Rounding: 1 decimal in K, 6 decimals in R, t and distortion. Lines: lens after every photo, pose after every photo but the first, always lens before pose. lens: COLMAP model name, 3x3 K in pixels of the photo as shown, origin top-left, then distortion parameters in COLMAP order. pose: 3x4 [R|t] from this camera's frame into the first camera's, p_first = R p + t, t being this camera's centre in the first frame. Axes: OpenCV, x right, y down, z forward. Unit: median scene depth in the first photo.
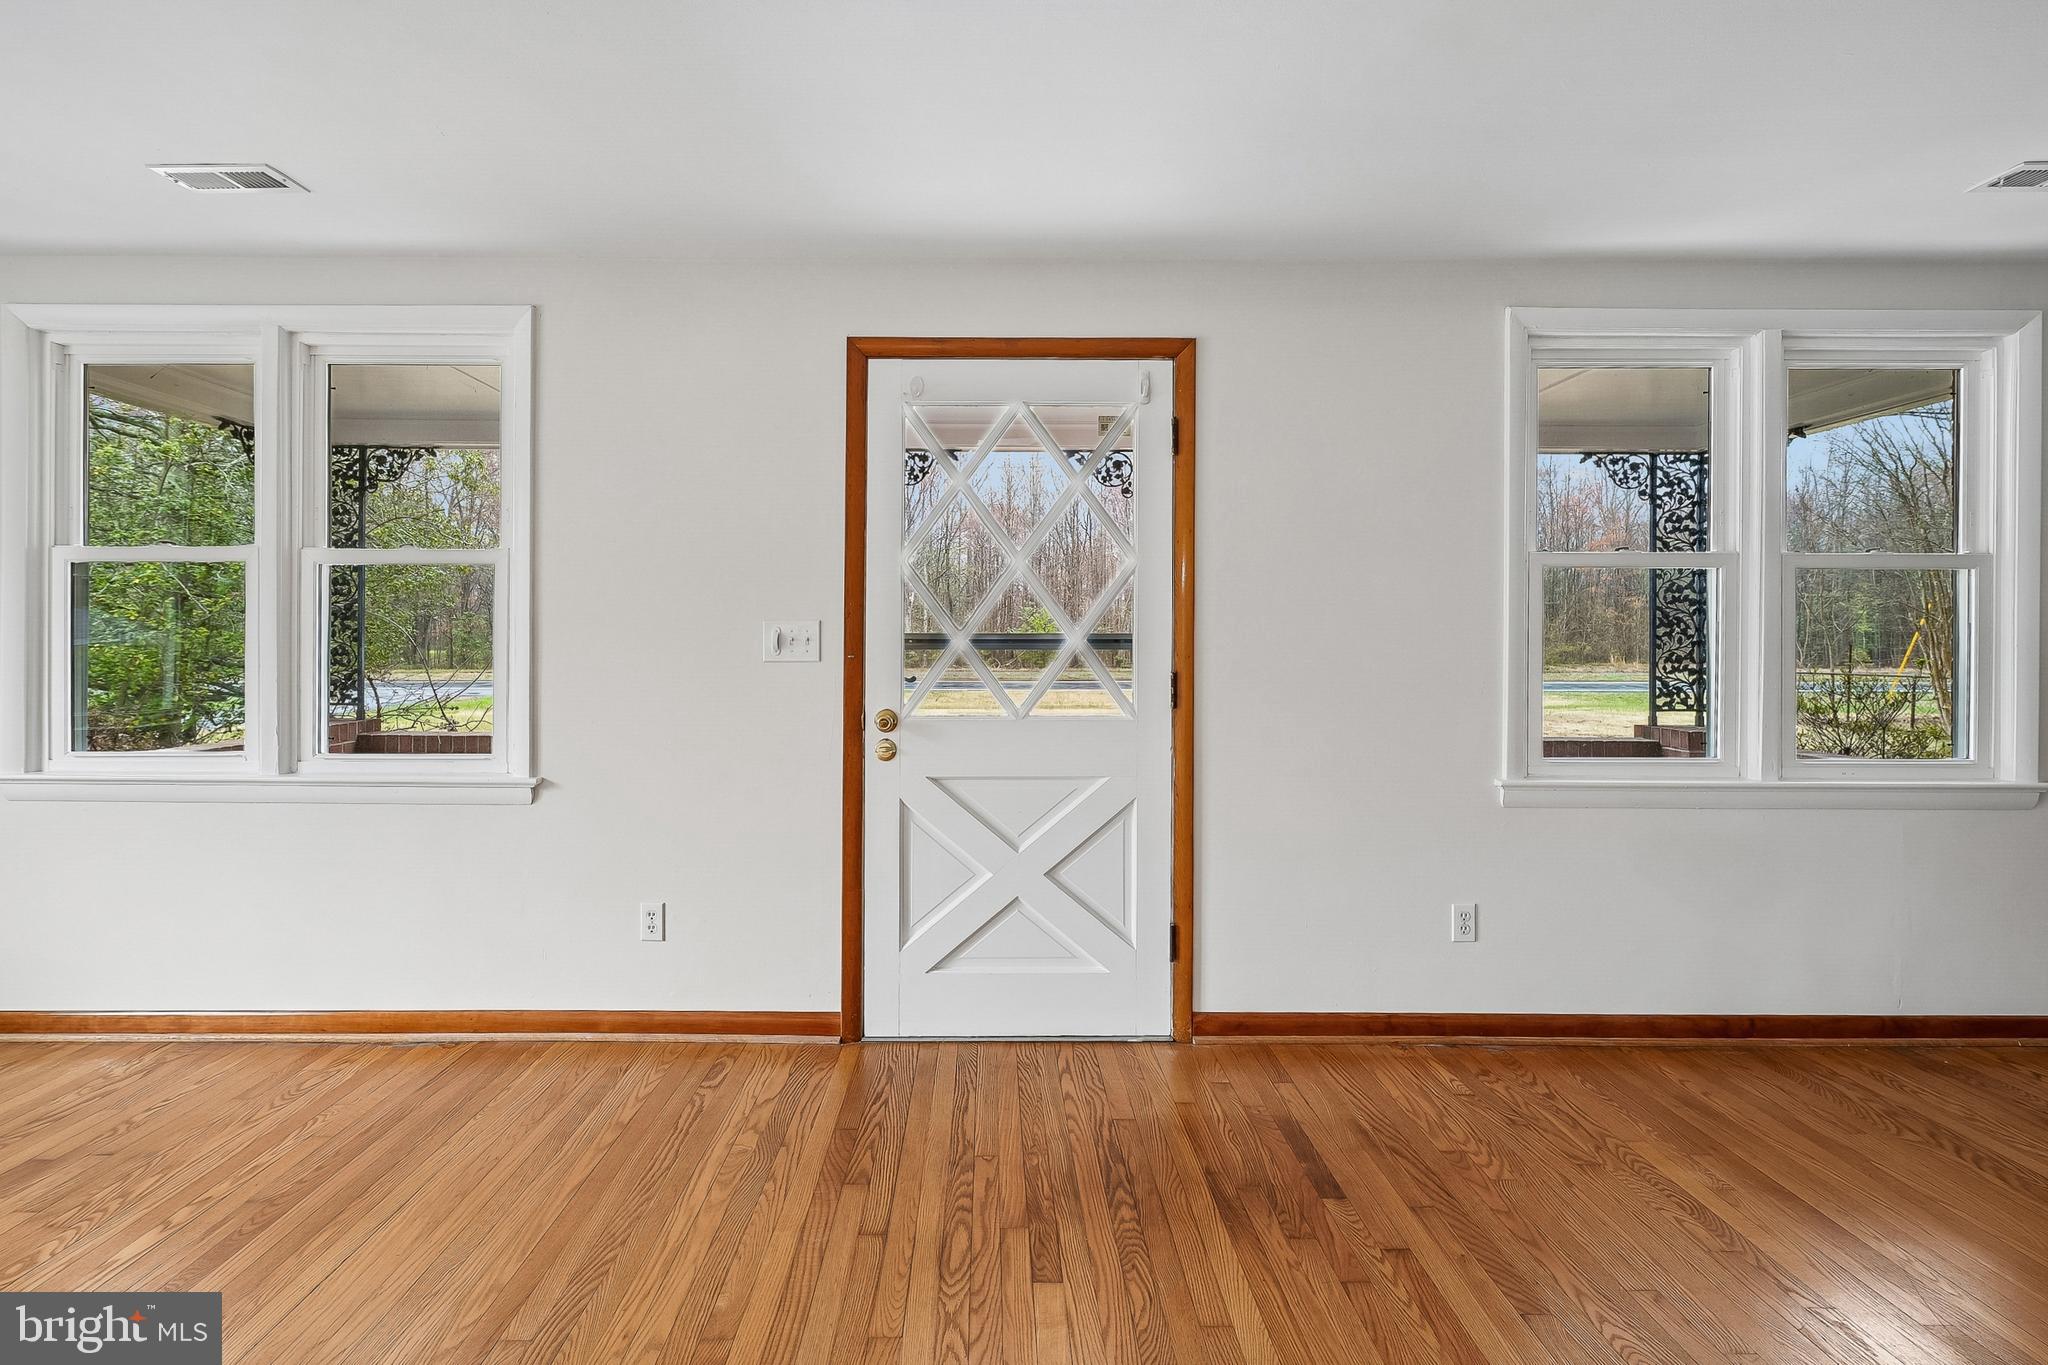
lens RADIAL K [[891.5, 0, 1023.7], [0, 891.5, 657.7], [0, 0, 1]] dist [-0.000311, 0.000400]
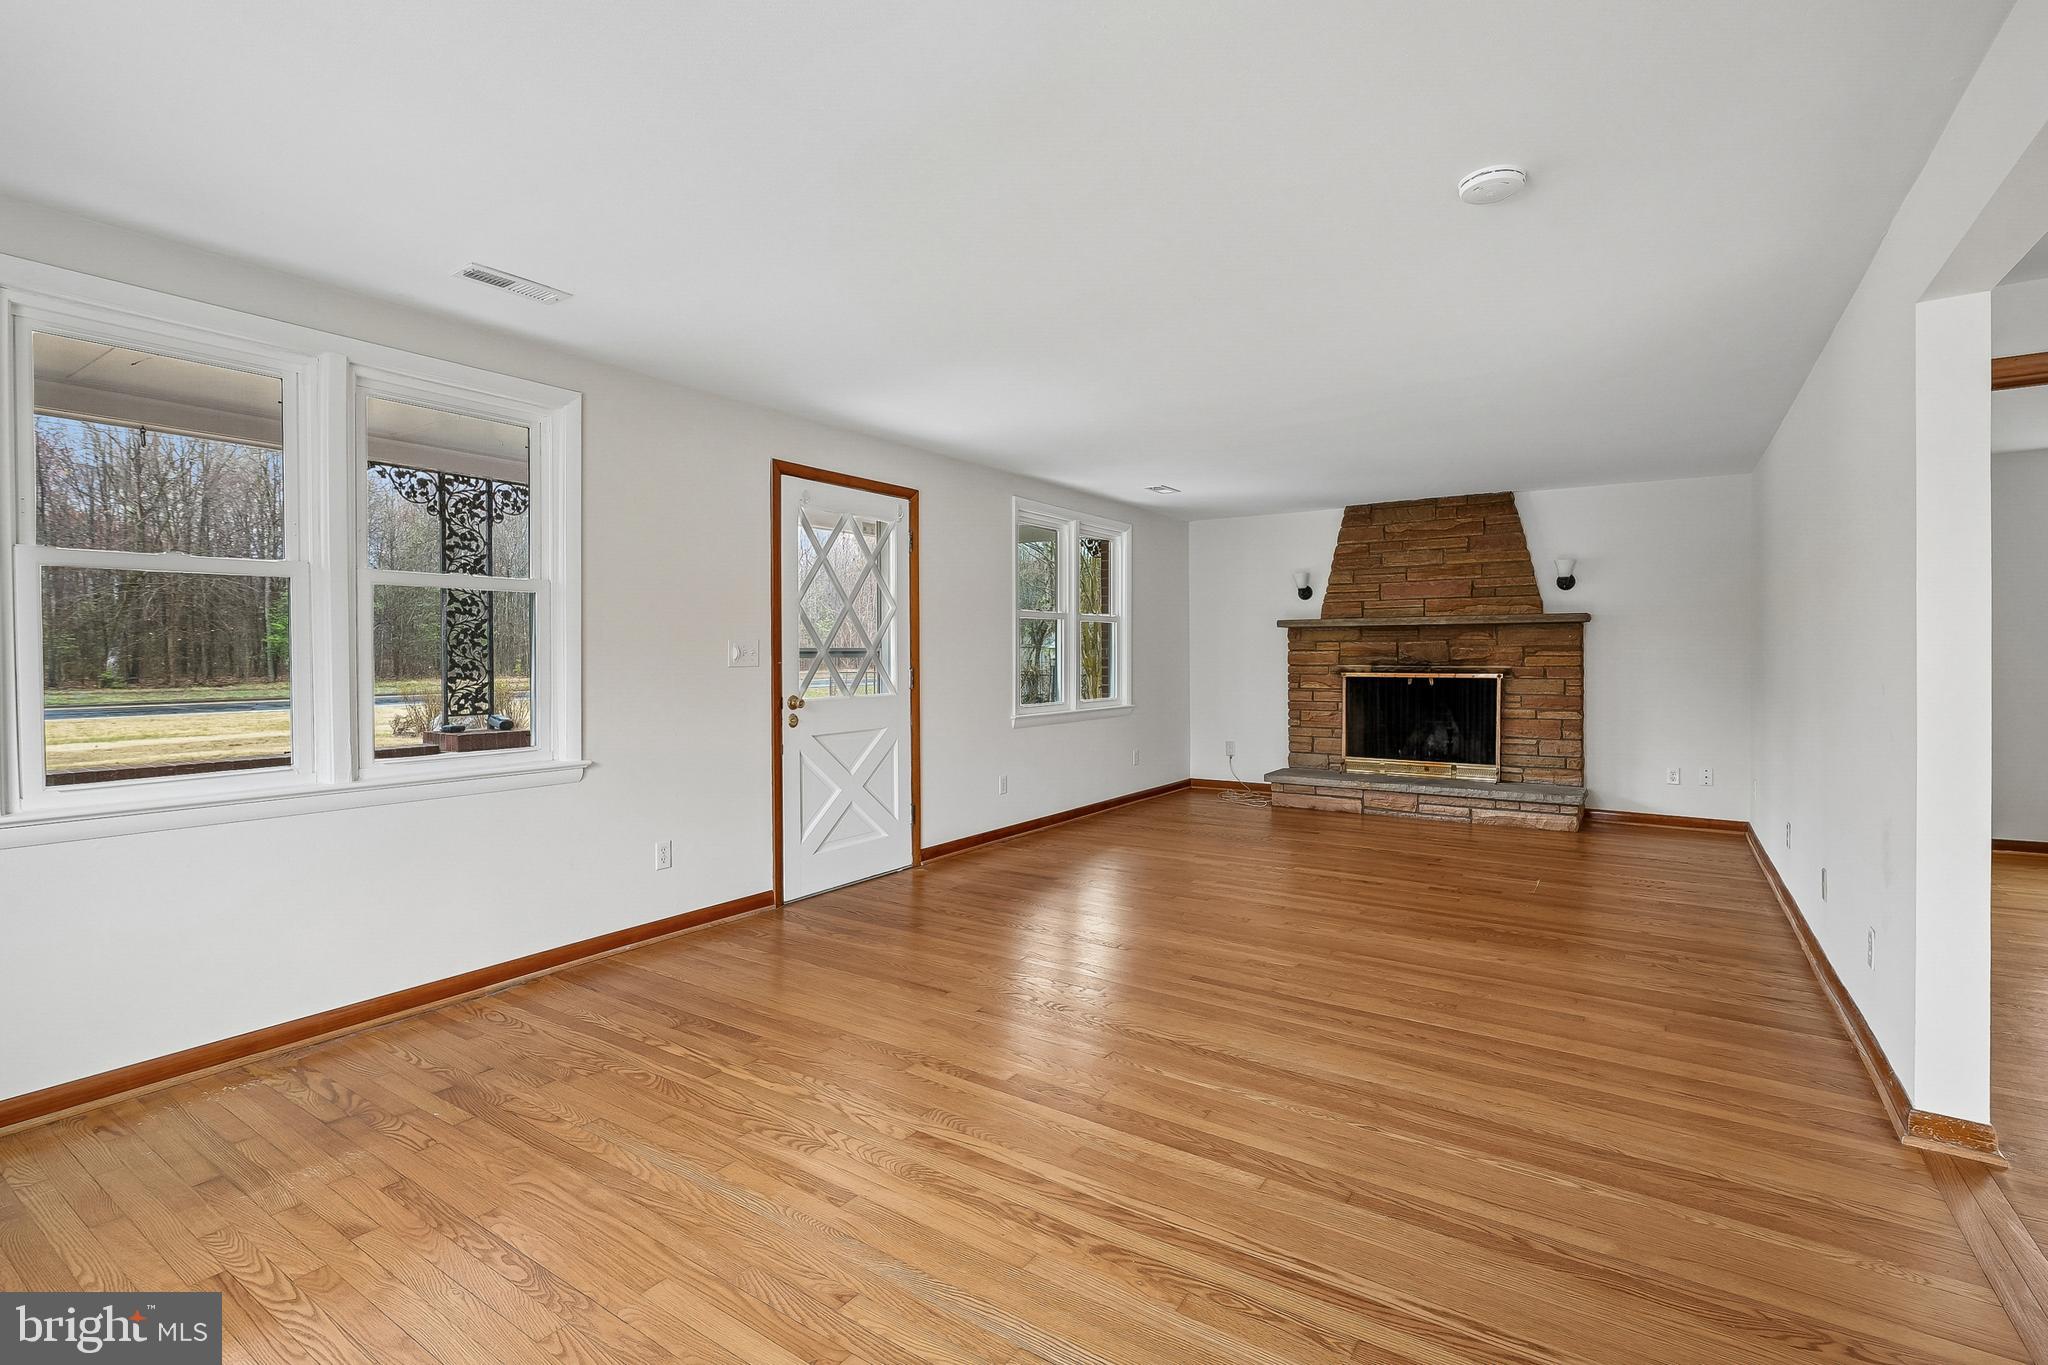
lens RADIAL K [[970.9, 0, 1029.1], [0, 970.9, 671.4], [0, 0, 1]] dist [-0.000981, -0.000014]
pose [[0.517489, -0.008409, 0.855649, -1.450036], [-0.017950, 0.999625, 0.020680, -0.027943], [-0.855502, -0.026061, 0.517144, -0.256940]]
